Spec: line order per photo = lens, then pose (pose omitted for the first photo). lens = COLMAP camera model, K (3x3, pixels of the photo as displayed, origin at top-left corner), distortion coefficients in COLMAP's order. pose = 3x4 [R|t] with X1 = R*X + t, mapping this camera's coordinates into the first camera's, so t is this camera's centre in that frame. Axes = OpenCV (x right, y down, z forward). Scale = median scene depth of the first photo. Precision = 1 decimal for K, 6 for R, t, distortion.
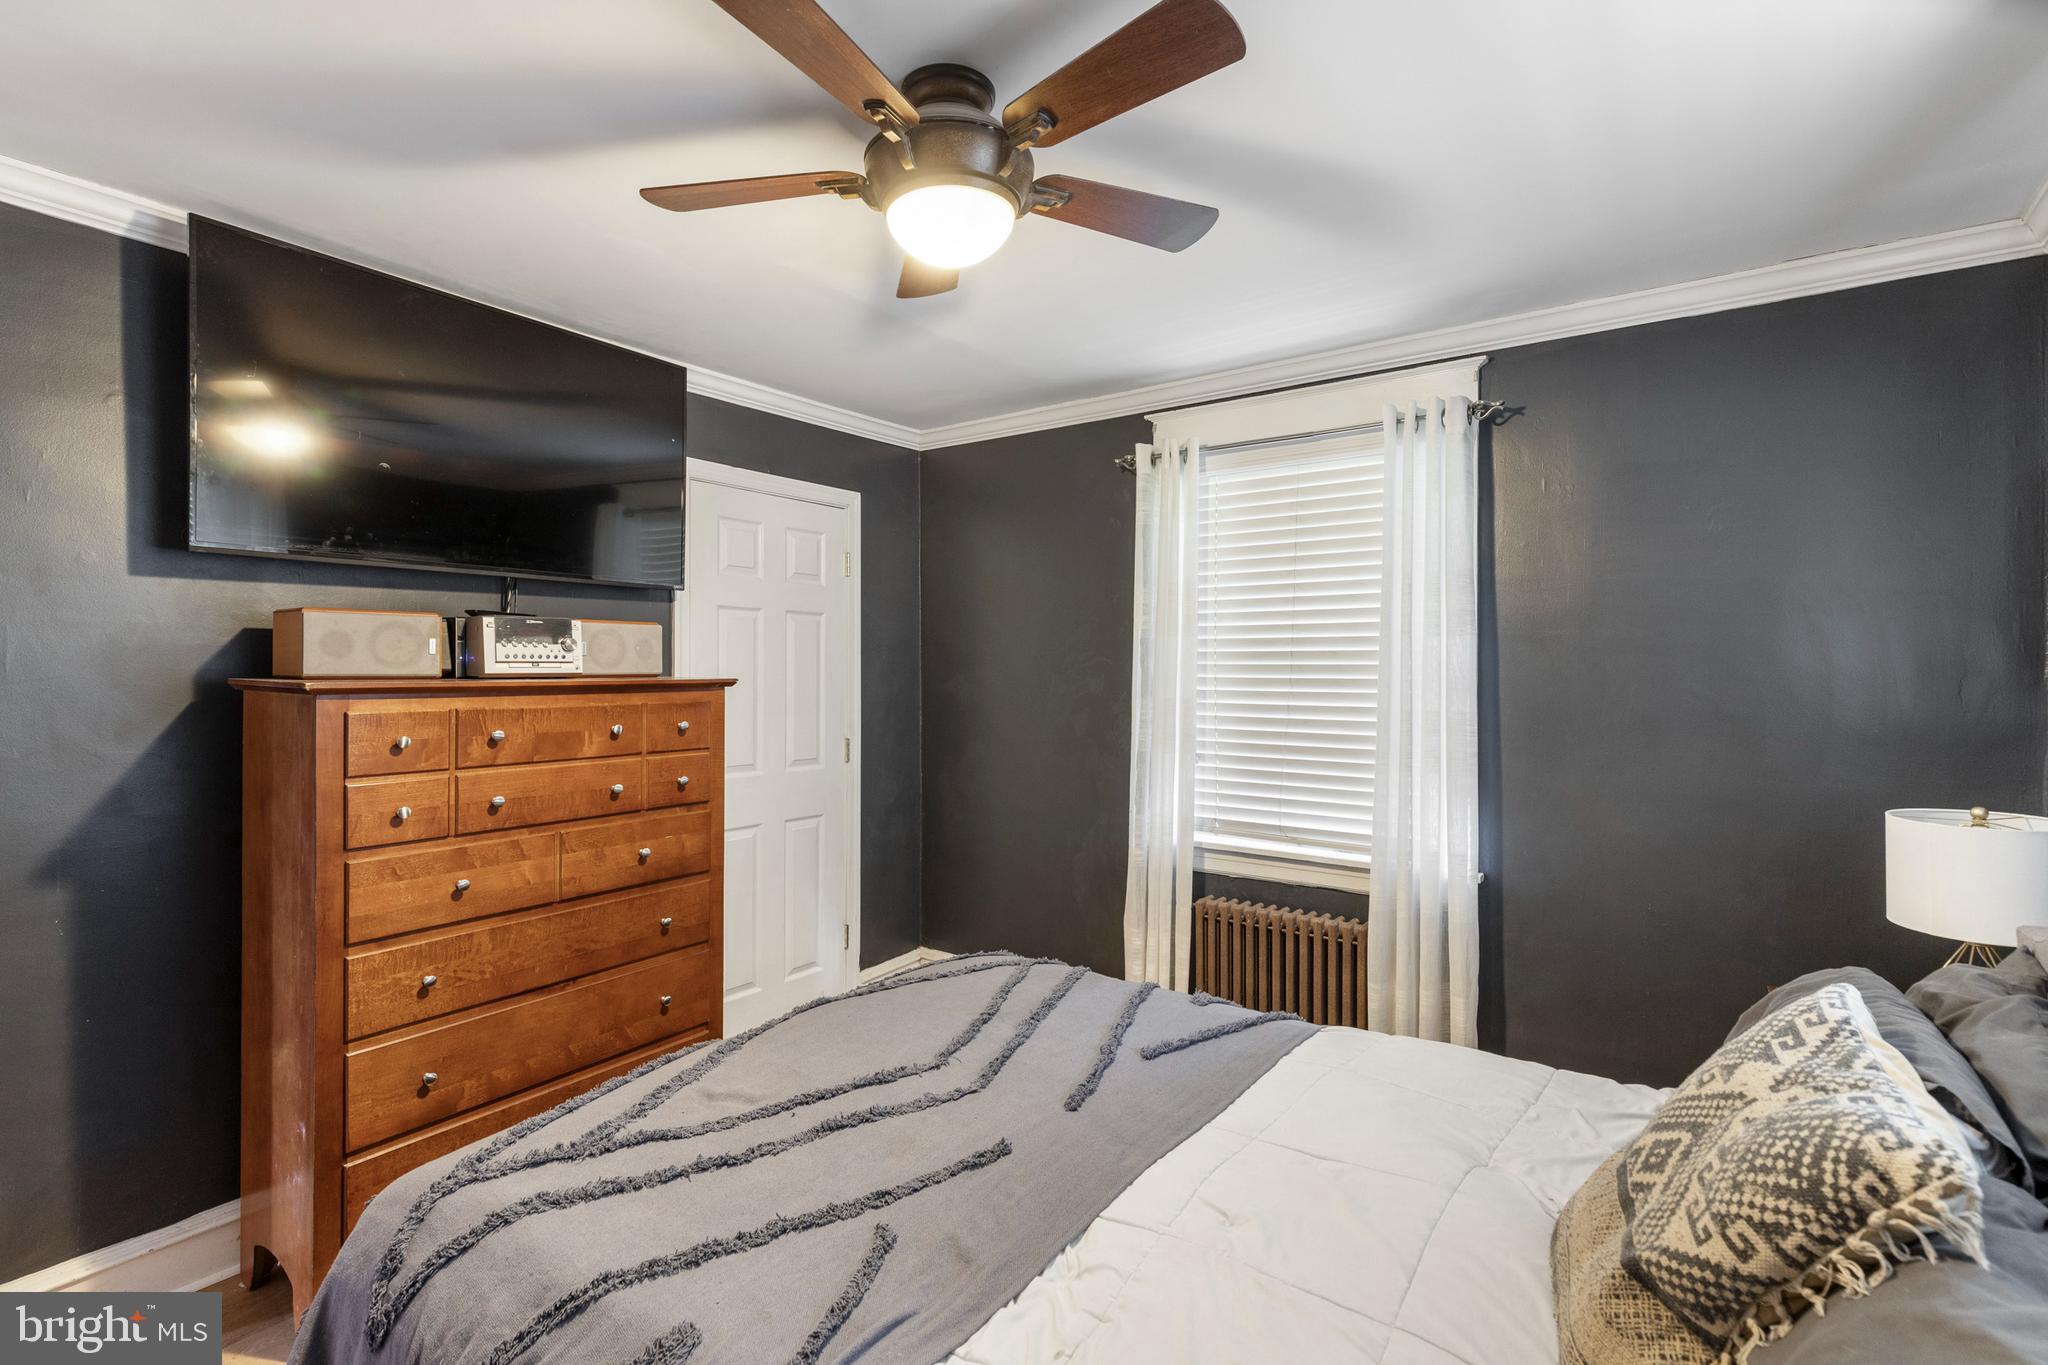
lens RADIAL K [[946.7, 0, 1027.7], [0, 946.7, 671.5], [0, 0, 1]] dist [0.001129, 0.000001]
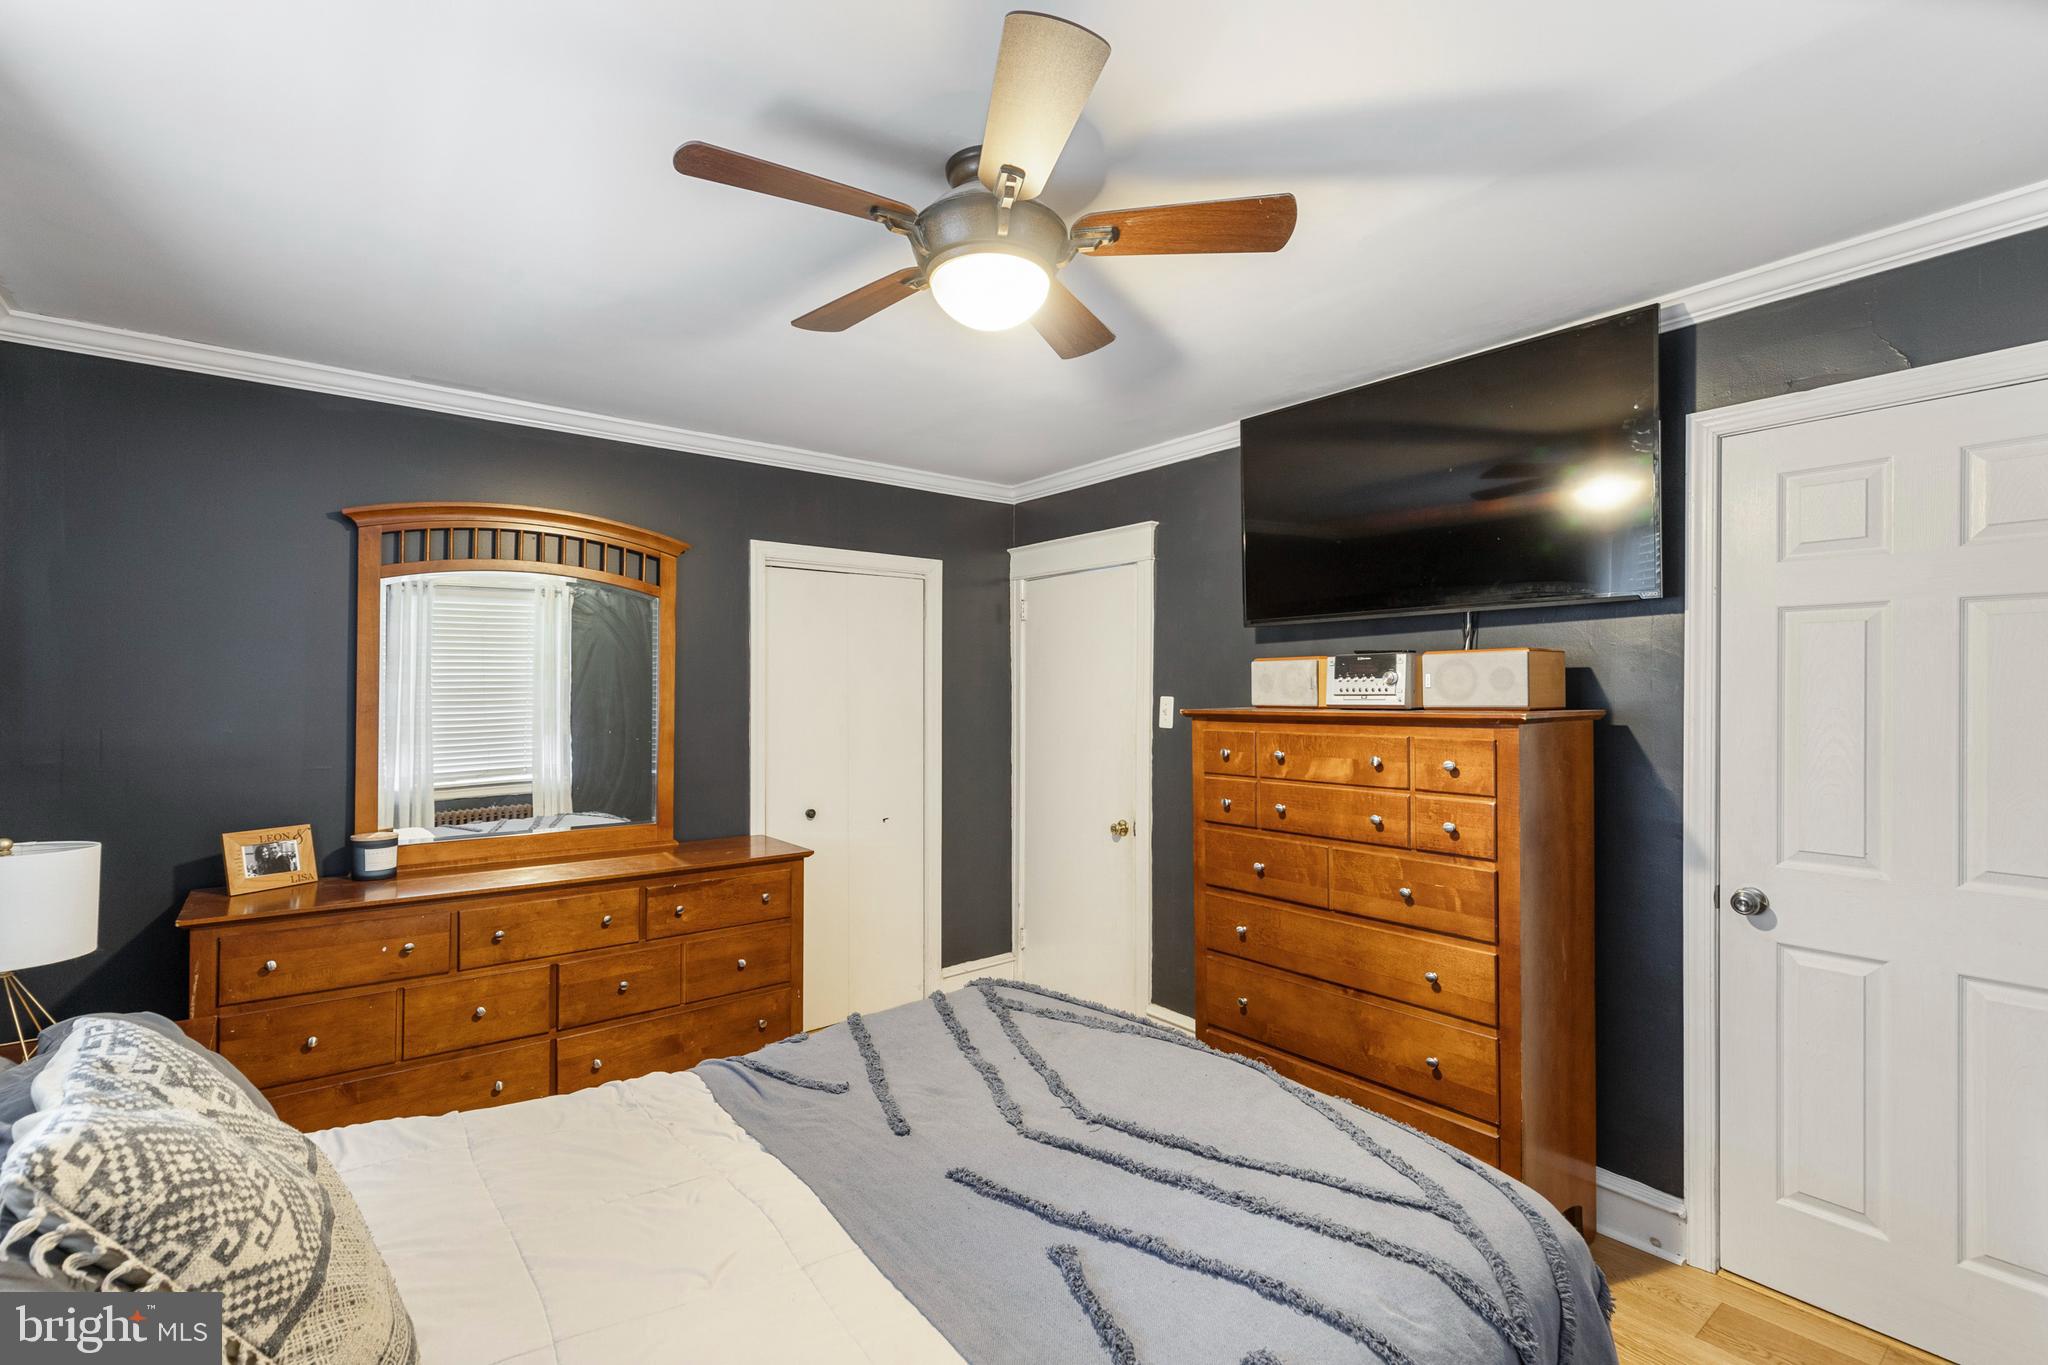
lens RADIAL K [[928.2, 0, 1019.6], [0, 928.2, 687.4], [0, 0, 1]] dist [0.004990, -0.000022]
pose [[-0.293800, -0.007899, -0.955834, 0.702232], [-0.000011, 0.999966, -0.008260, -0.010929], [0.955867, -0.002416, -0.293790, 1.029147]]
